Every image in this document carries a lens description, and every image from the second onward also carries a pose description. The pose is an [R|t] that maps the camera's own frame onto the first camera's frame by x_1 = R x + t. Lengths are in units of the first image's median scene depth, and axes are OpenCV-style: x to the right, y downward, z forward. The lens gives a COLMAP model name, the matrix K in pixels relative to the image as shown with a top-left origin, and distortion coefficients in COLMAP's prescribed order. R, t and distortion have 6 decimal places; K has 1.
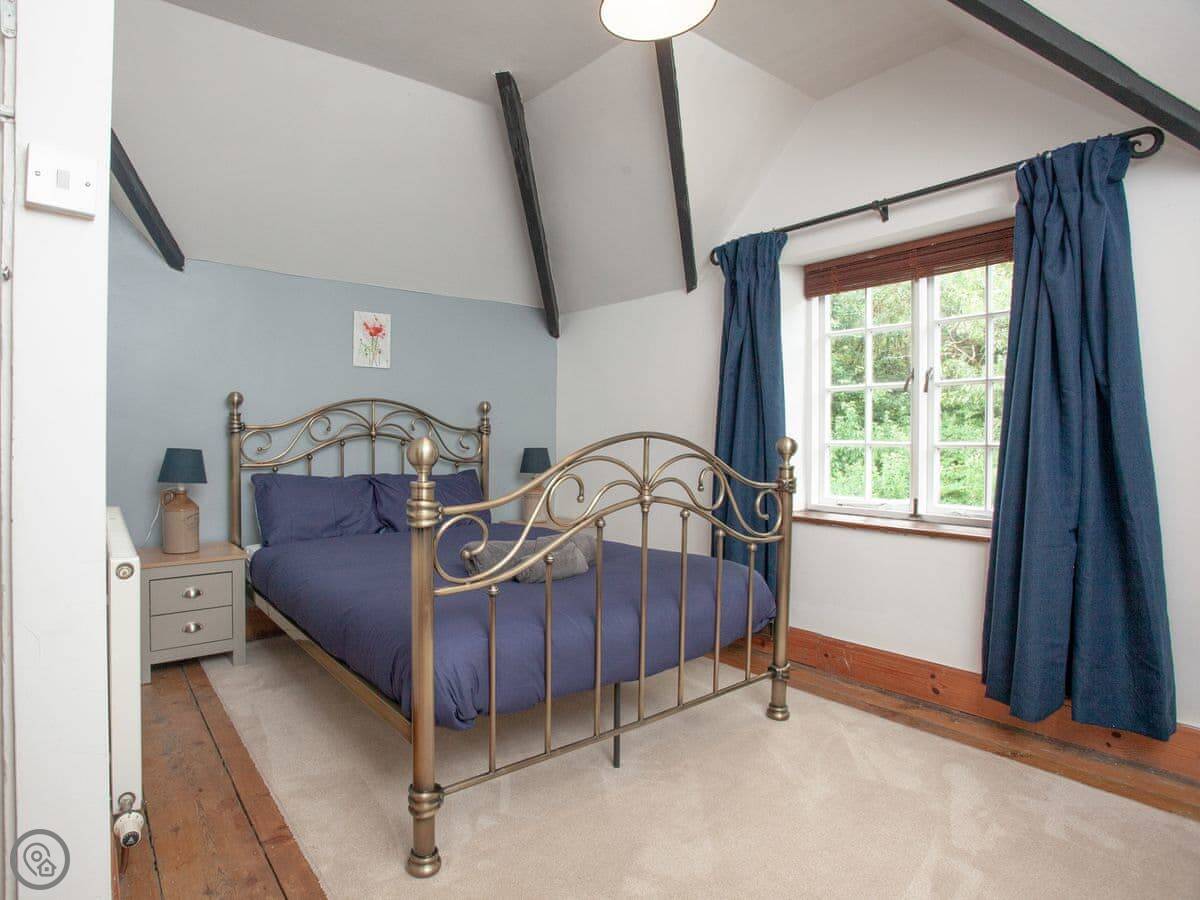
lens RADIAL K [[651.7, 0, 608.6], [0, 651.7, 452.4], [0, 0, 1]] dist [0.001803, 0.001497]
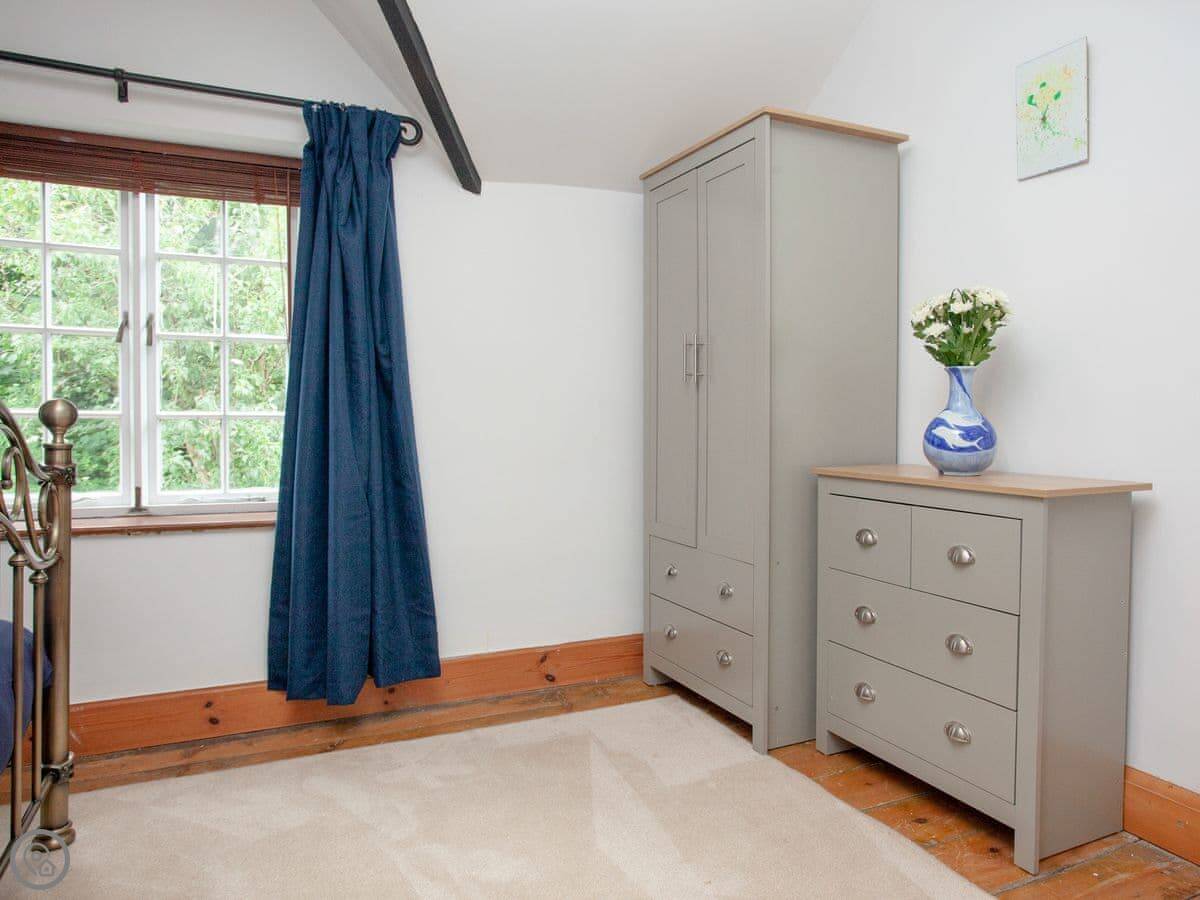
lens RADIAL K [[838.5, 0, 602.6], [0, 838.5, 453.1], [0, 0, 1]] dist [-0.009592, -0.001055]
pose [[0.267315, -0.038506, 0.962840, -0.365006], [0.016734, 0.999236, 0.035316, 0.008472], [-0.963464, 0.006671, 0.267755, 0.274276]]
